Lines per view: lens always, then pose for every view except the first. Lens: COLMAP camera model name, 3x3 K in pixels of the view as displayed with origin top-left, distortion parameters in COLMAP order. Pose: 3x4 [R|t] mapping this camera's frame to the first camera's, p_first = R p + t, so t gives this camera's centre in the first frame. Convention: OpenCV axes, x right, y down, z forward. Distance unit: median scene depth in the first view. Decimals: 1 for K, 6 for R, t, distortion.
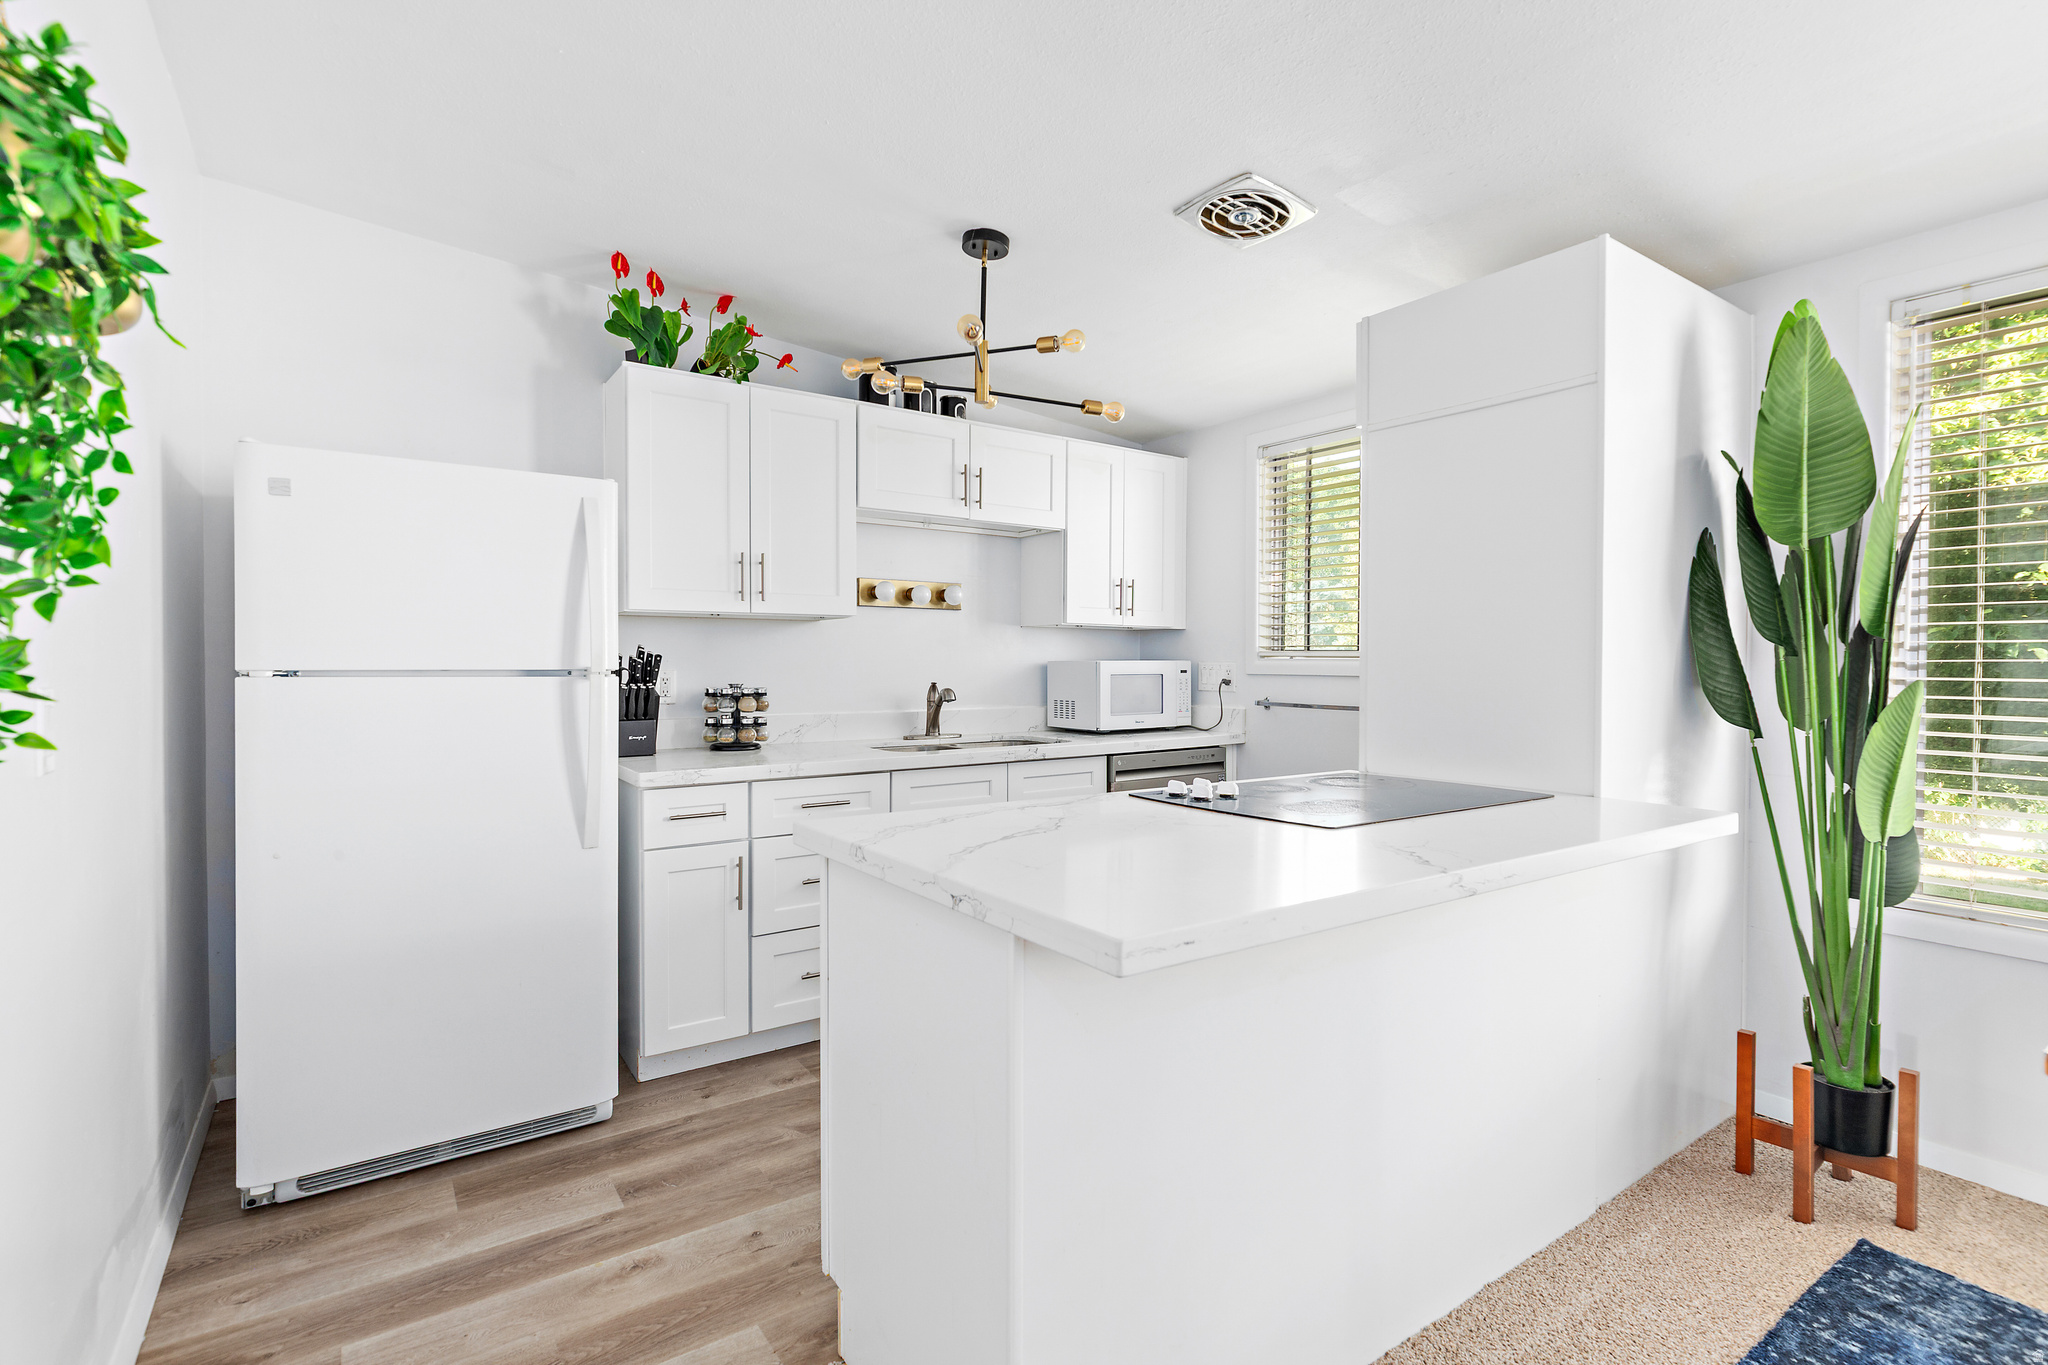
lens RADIAL K [[975.7, 0, 1035.6], [0, 975.7, 660.8], [0, 0, 1]] dist [-0.001917, 0.000815]
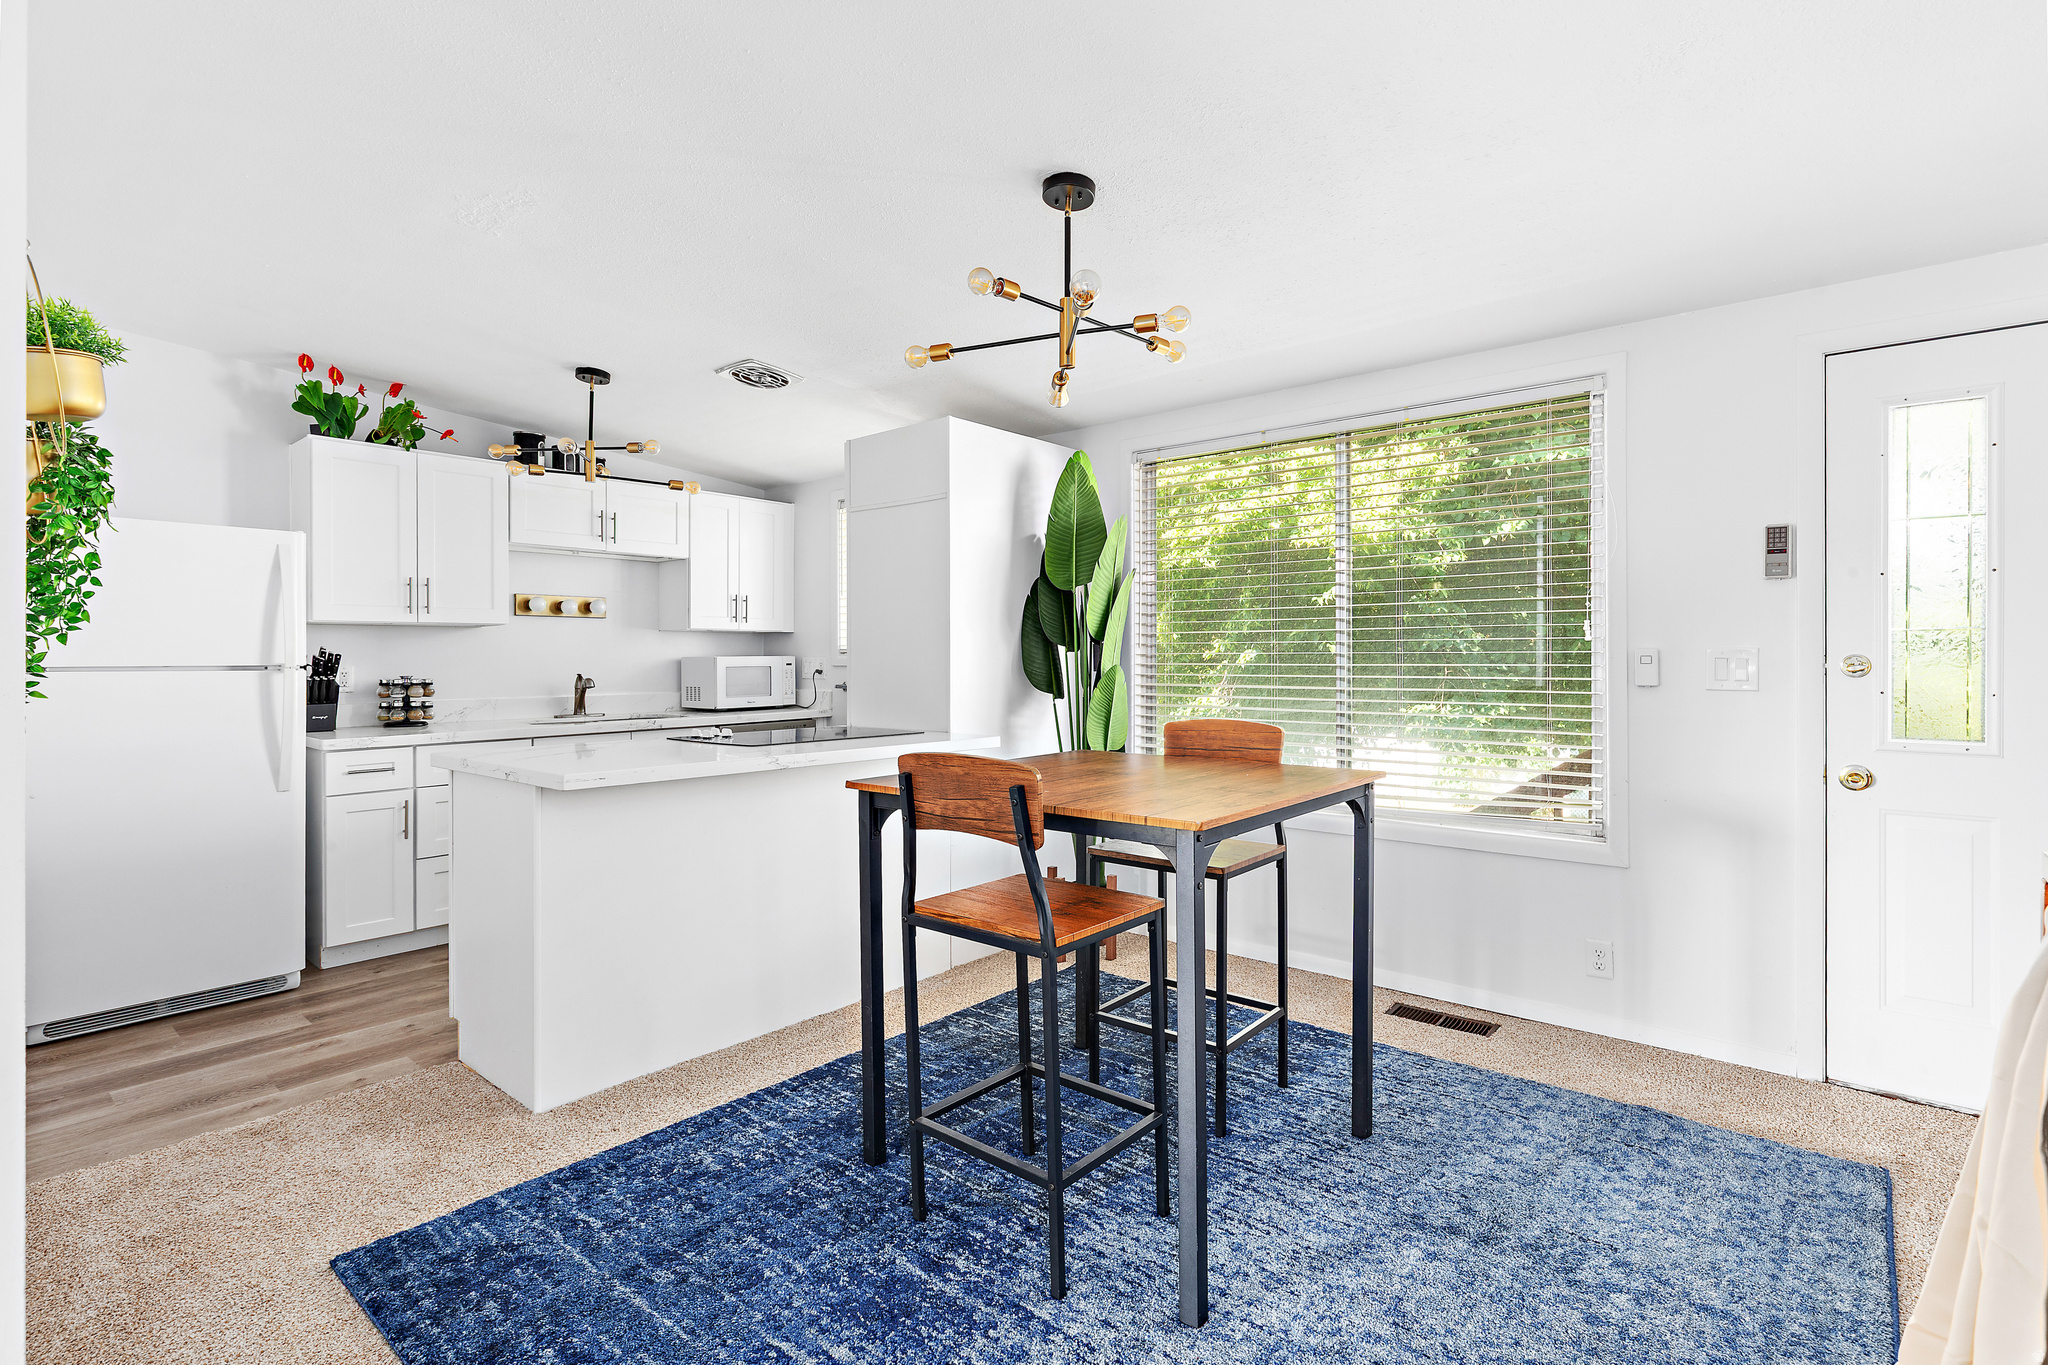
lens RADIAL K [[964.2, 0, 1029.0], [0, 964.2, 644.6], [0, 0, 1]] dist [0.000271, 0.000130]
pose [[0.967859, -0.003085, 0.251475, 0.191536], [0.005918, 0.999927, -0.010510, 0.000044], [-0.251424, 0.011661, 0.967807, -0.502385]]
